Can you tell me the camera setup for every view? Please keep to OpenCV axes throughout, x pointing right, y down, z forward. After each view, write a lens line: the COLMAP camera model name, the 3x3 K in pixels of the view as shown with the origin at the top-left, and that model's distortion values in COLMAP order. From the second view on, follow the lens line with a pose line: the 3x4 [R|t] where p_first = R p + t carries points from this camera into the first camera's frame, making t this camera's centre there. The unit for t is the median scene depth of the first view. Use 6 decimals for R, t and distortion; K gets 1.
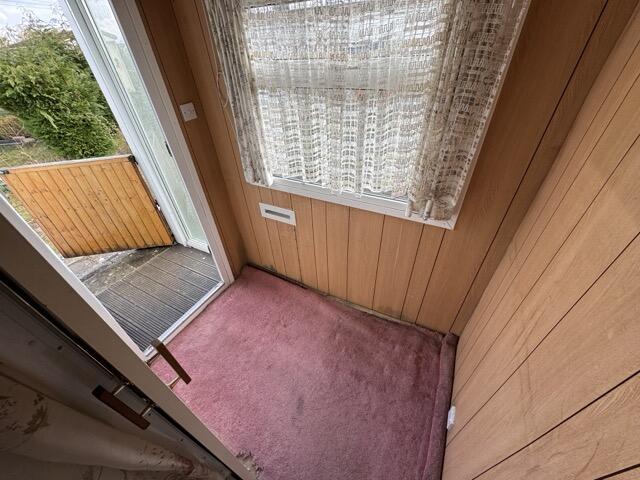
lens RADIAL K [[253.7, 0, 321.8], [0, 253.7, 239.3], [0, 0, 1]] dist [-0.006307, 0.000182]
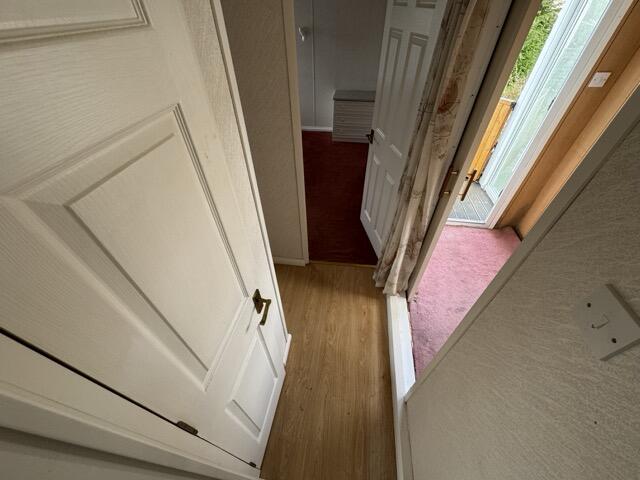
lens RADIAL K [[253.7, 0, 318.7], [0, 253.7, 241.8], [0, 0, 1]] dist [-0.006307, 0.000182]
pose [[0.331747, 0.678891, -0.655019, 0.217816], [-0.581035, 0.694054, 0.425072, 0.191714], [0.743197, 0.239573, 0.624710, -0.351724]]
